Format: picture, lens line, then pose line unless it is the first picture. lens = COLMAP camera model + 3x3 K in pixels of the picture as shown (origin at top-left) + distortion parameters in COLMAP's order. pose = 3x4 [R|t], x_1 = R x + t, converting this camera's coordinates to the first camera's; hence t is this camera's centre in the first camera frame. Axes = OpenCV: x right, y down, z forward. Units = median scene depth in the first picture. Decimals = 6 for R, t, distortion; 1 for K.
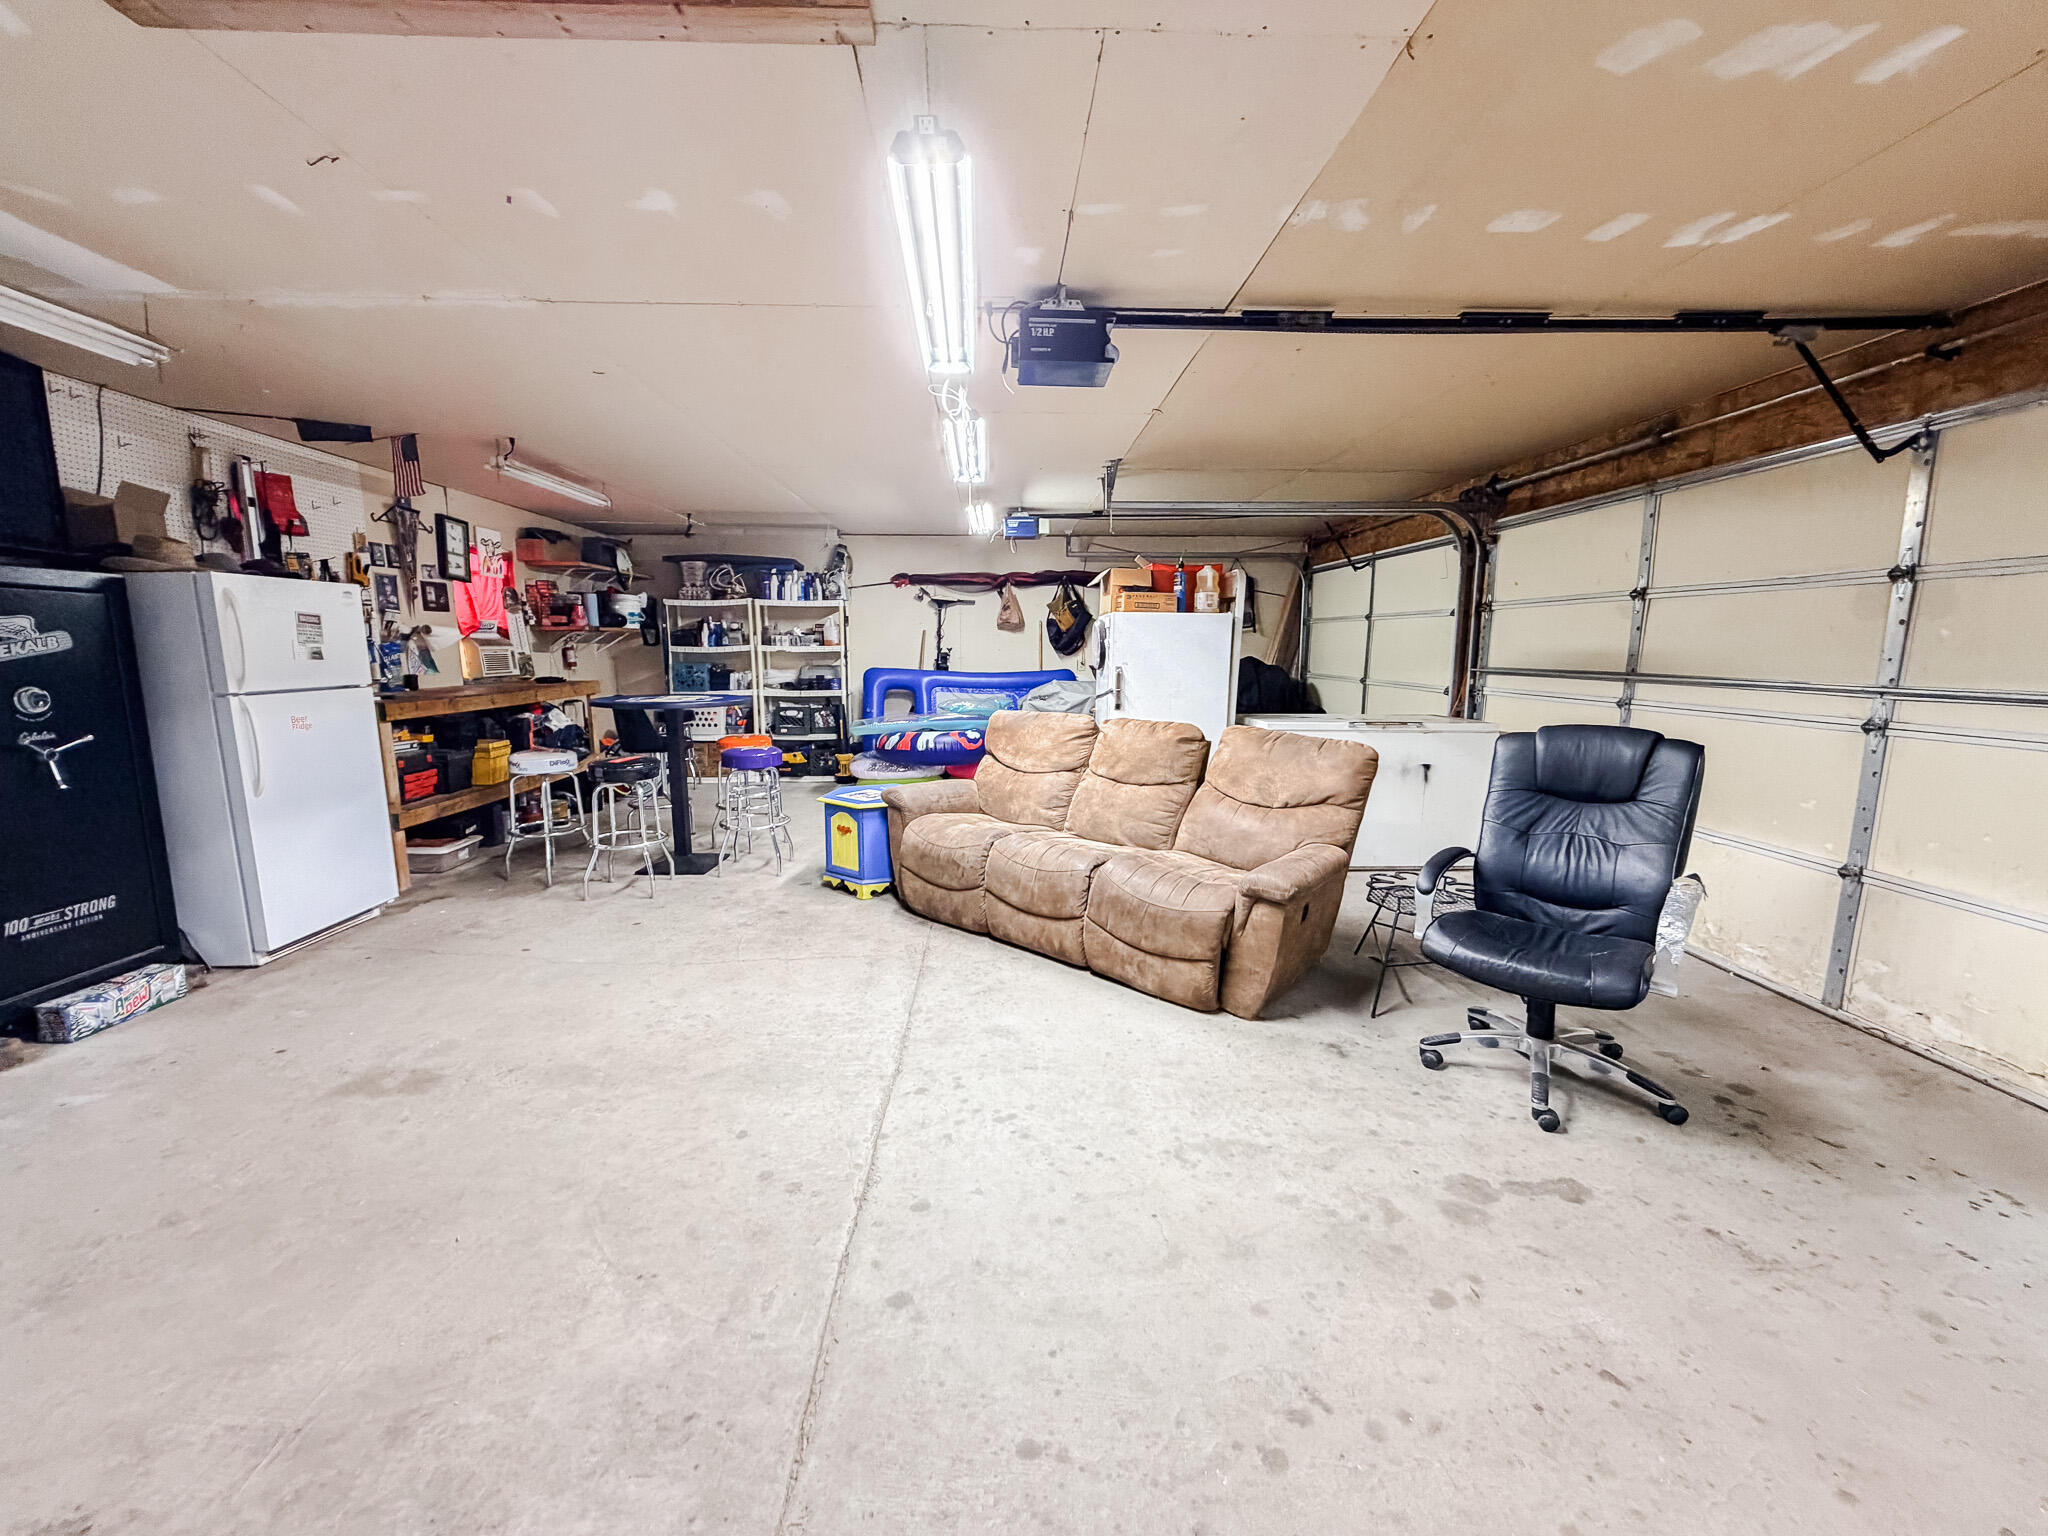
lens RADIAL K [[814.3, 0, 1010.3], [0, 814.3, 771.6], [0, 0, 1]] dist [-0.000513, -0.000248]
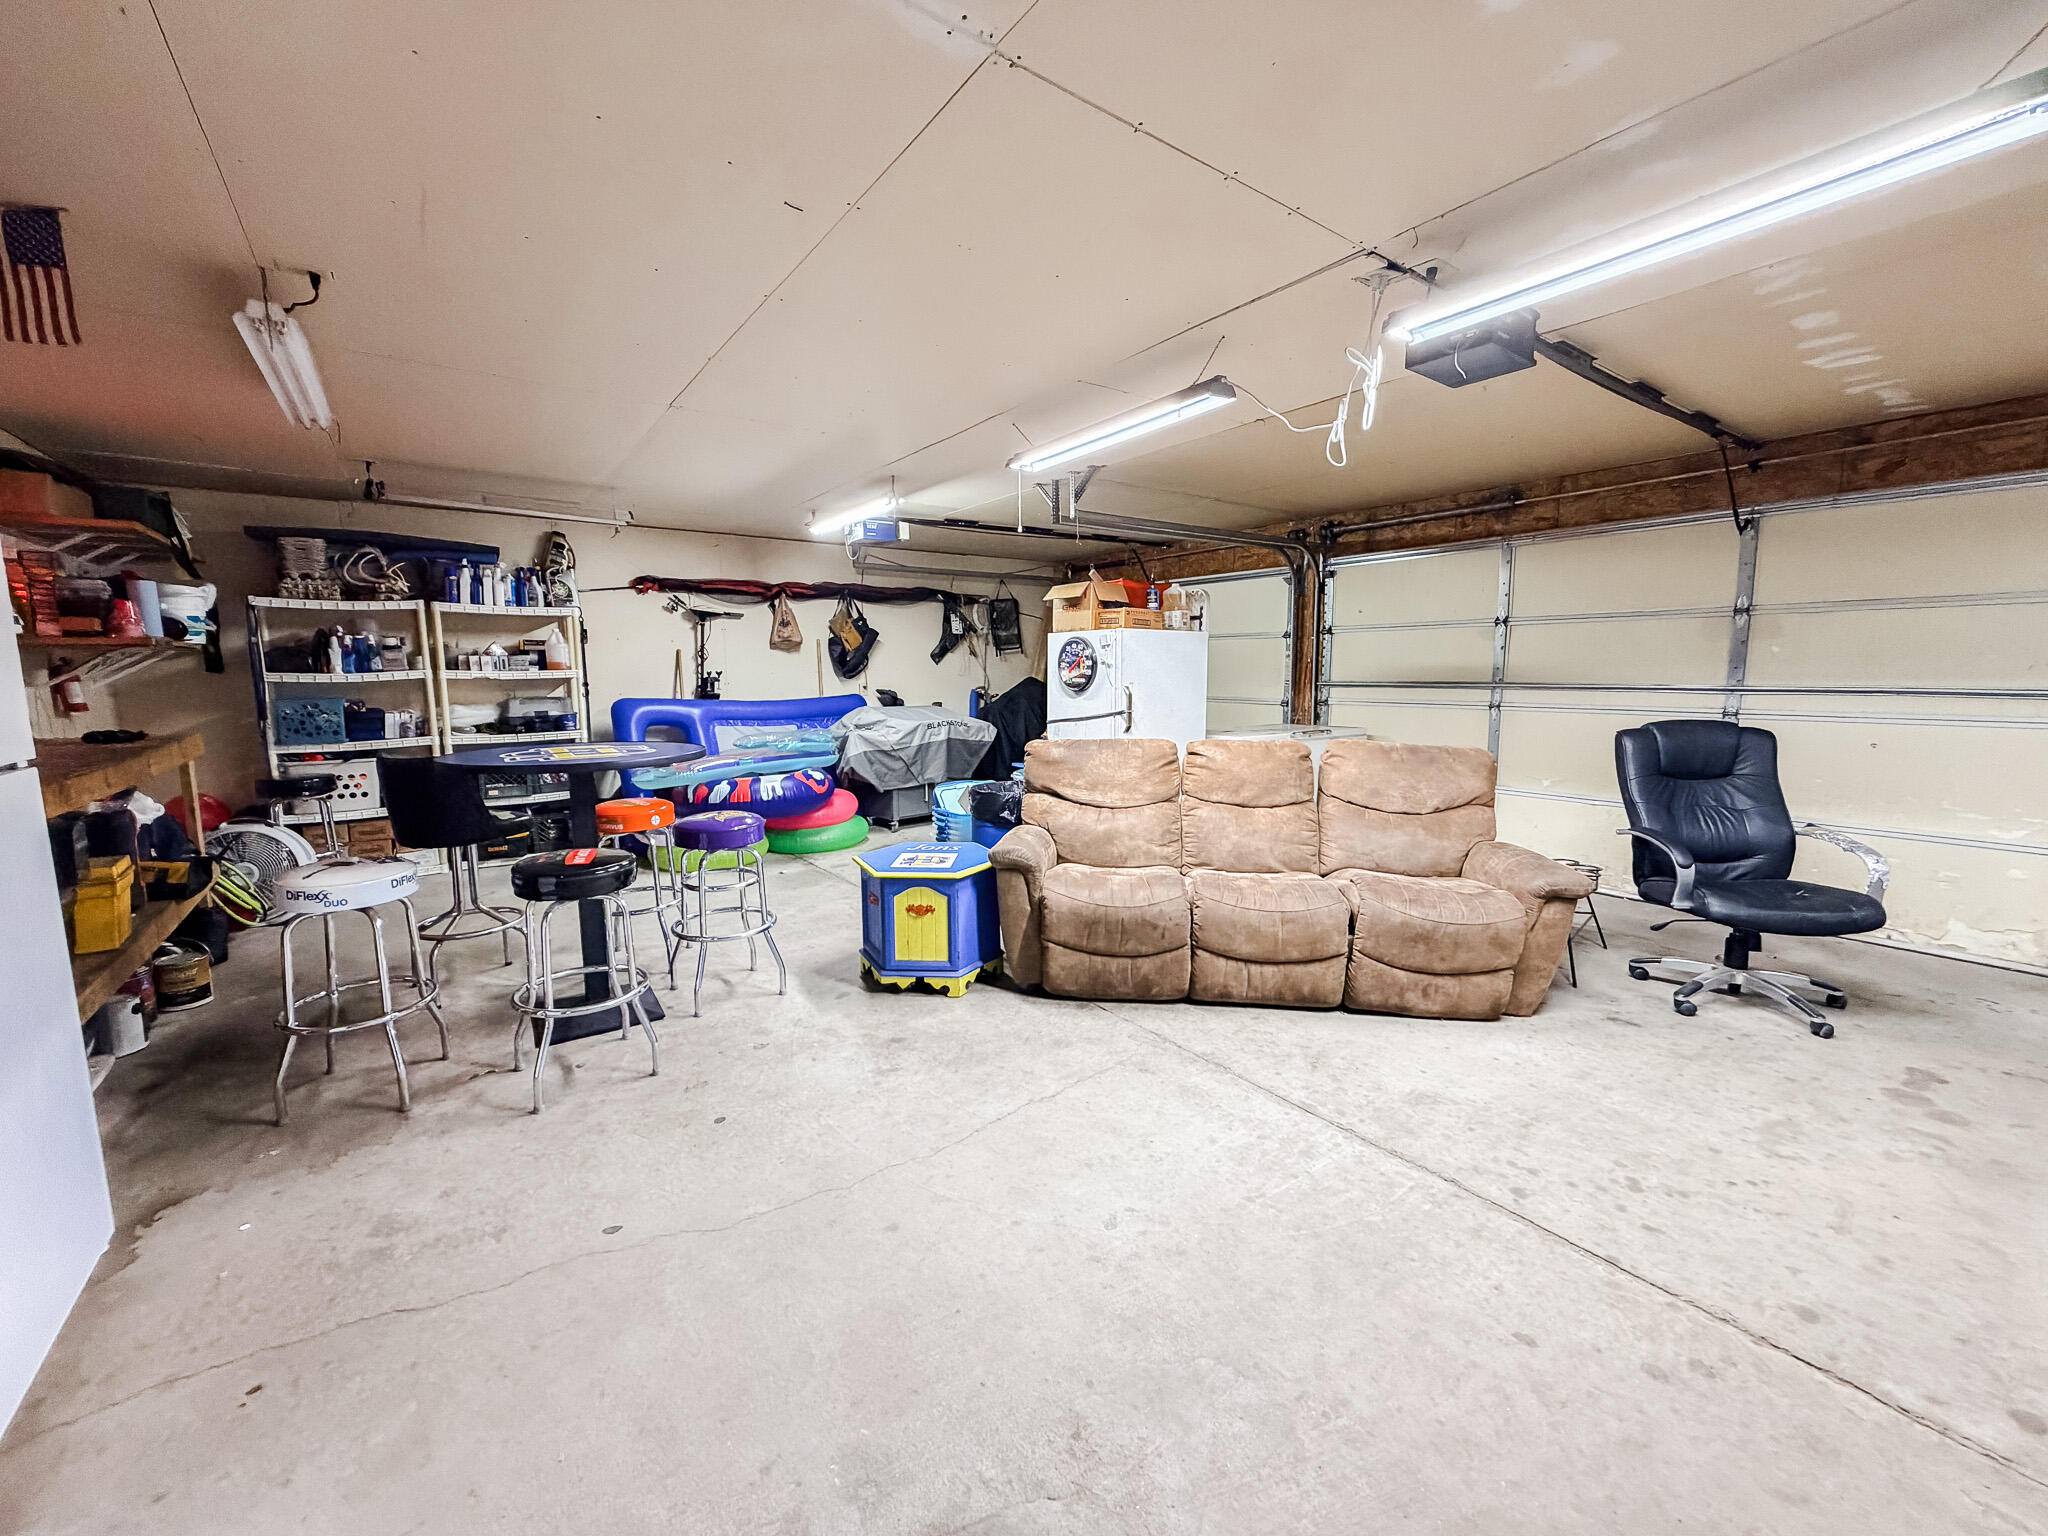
lens RADIAL K [[814.3, 0, 1024.2], [0, 814.3, 771.5], [0, 0, 1]] dist [-0.000513, -0.000248]
pose [[0.824522, -0.078926, 0.560298, -0.465887], [0.095216, 0.995457, 0.000106, -0.040494], [-0.557761, 0.053261, 0.828291, 0.278377]]
